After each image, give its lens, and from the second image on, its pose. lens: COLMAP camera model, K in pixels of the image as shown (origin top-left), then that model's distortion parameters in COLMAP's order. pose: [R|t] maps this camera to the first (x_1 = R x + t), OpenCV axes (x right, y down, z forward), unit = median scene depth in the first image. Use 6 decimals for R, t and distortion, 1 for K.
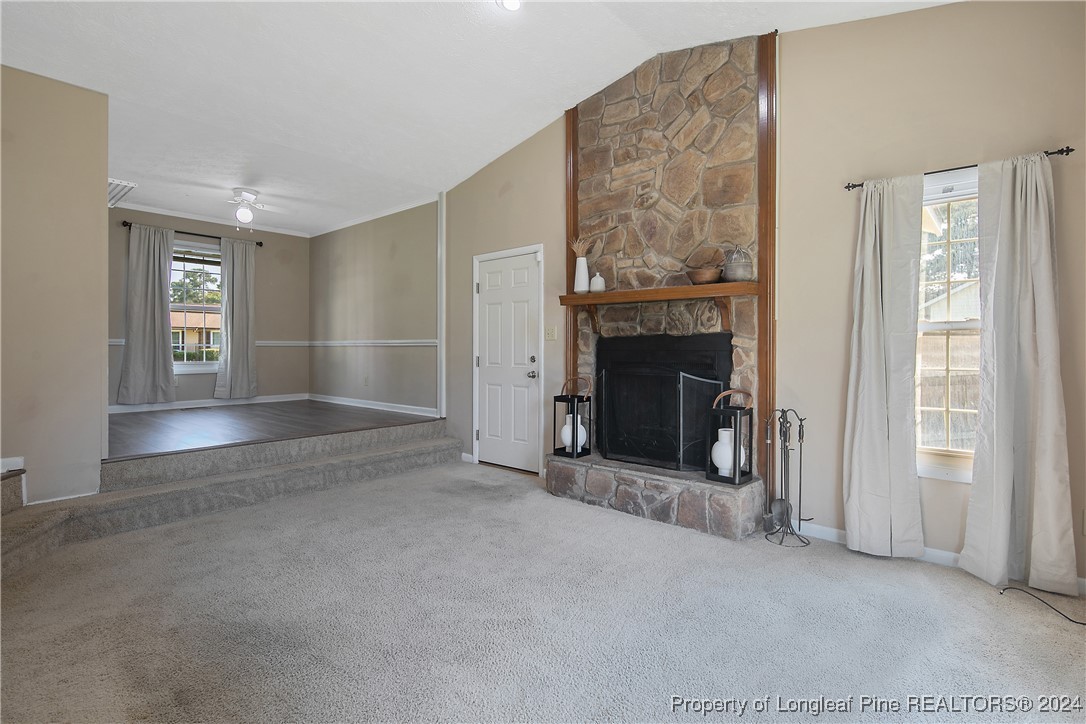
lens RADIAL K [[522.8, 0, 546.1], [0, 522.8, 352.5], [0, 0, 1]] dist [-0.001899, -0.000542]
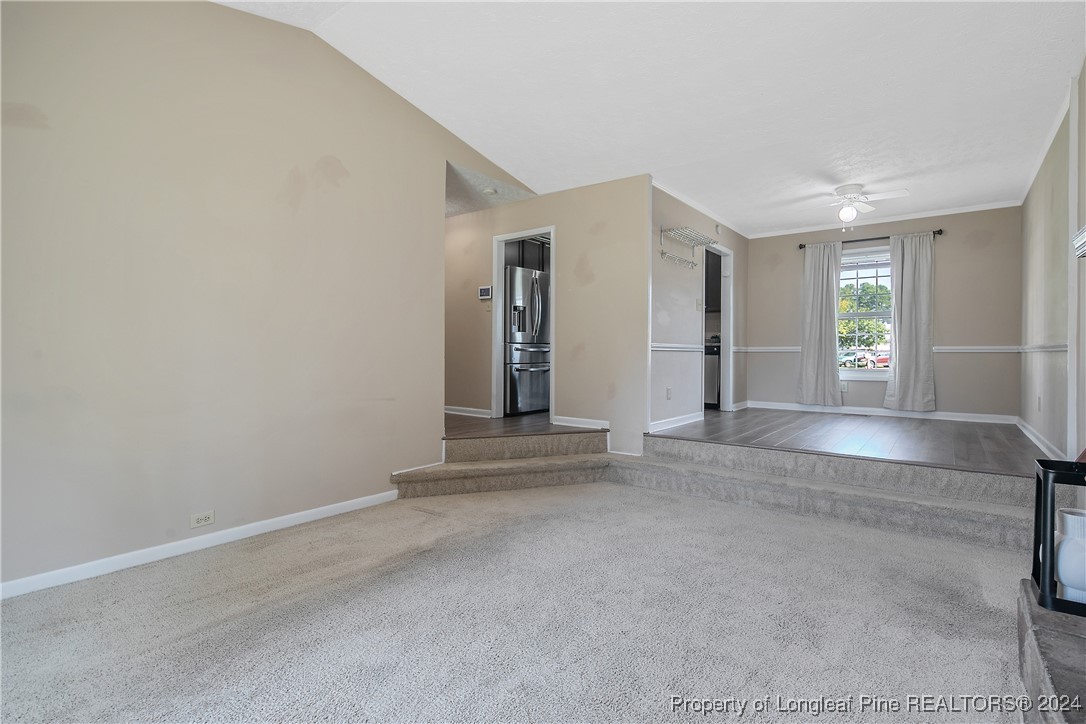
lens RADIAL K [[522.8, 0, 546.1], [0, 522.8, 352.5], [0, 0, 1]] dist [-0.001899, -0.000542]
pose [[0.050672, -0.005491, -0.998700, 0.509179], [-0.009828, 0.999934, -0.005997, -0.000827], [0.998667, 0.010119, 0.050615, 0.617567]]
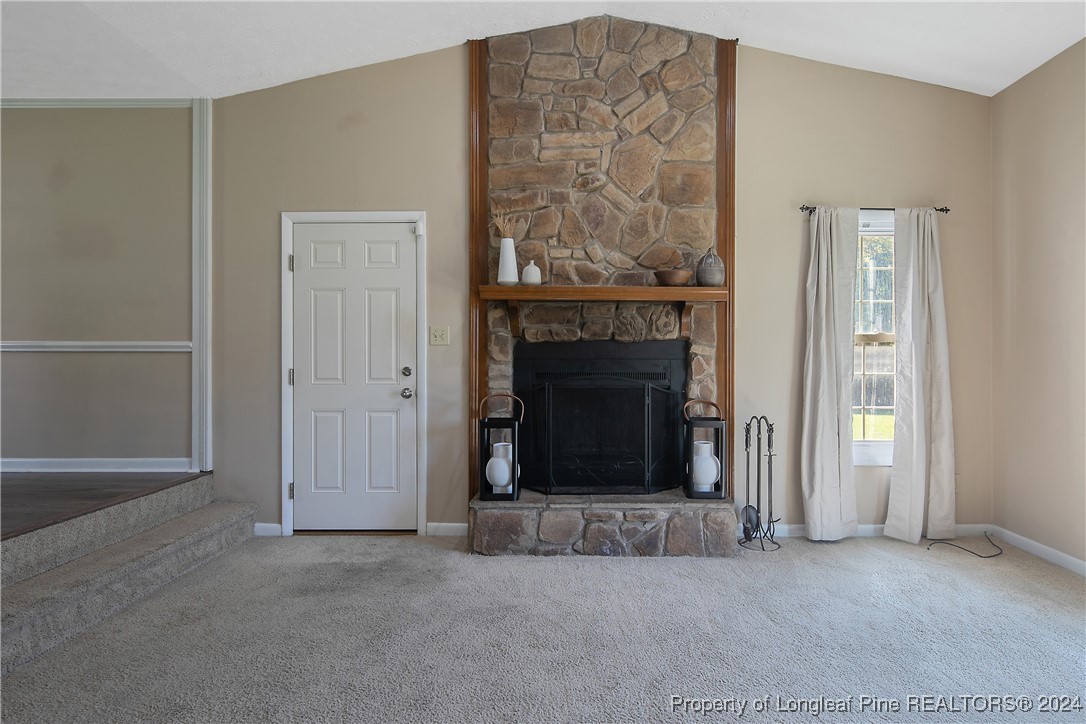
lens RADIAL K [[555.2, 0, 542.6], [0, 555.2, 360.0], [0, 0, 1]] dist [0.000636, -0.000090]
pose [[0.756712, -0.003529, 0.653738, -0.479116], [0.005325, 0.999986, -0.000766, -0.001849], [-0.653726, 0.004061, 0.756720, 0.388309]]
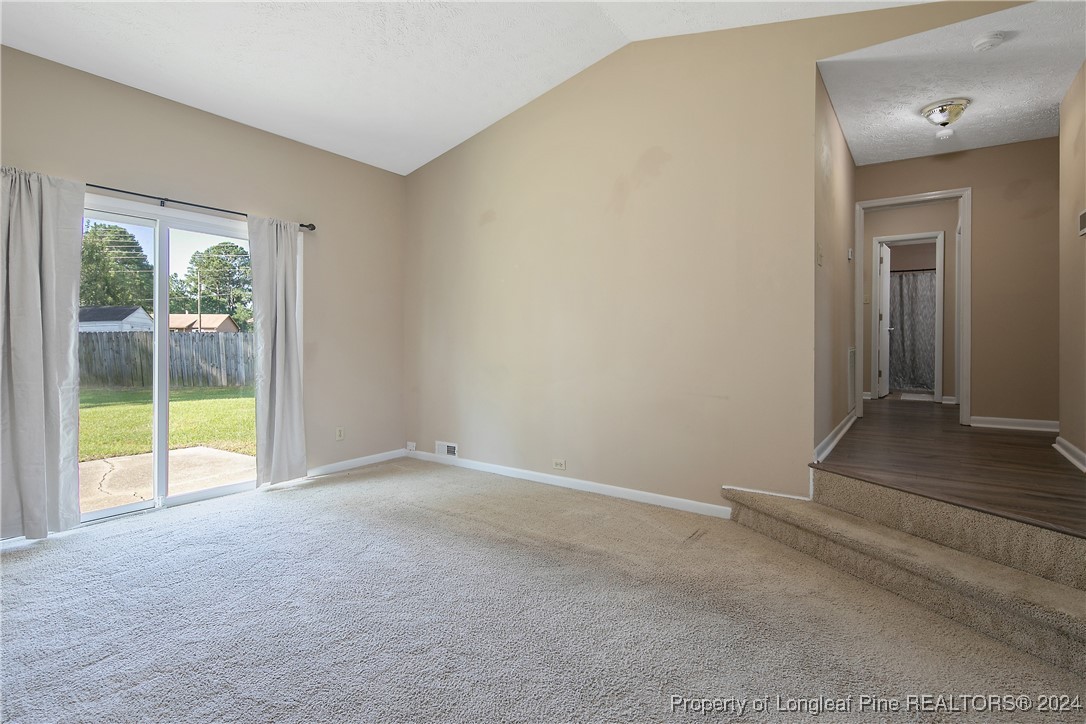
lens RADIAL K [[535.4, 0, 544.3], [0, 535.4, 341.1], [0, 0, 1]] dist [-0.000439, -0.000205]
pose [[-0.994862, -0.005341, -0.101098, -0.203685], [-0.006358, 0.999932, 0.009738, -0.012978], [0.101039, 0.010331, -0.994829, 1.265280]]
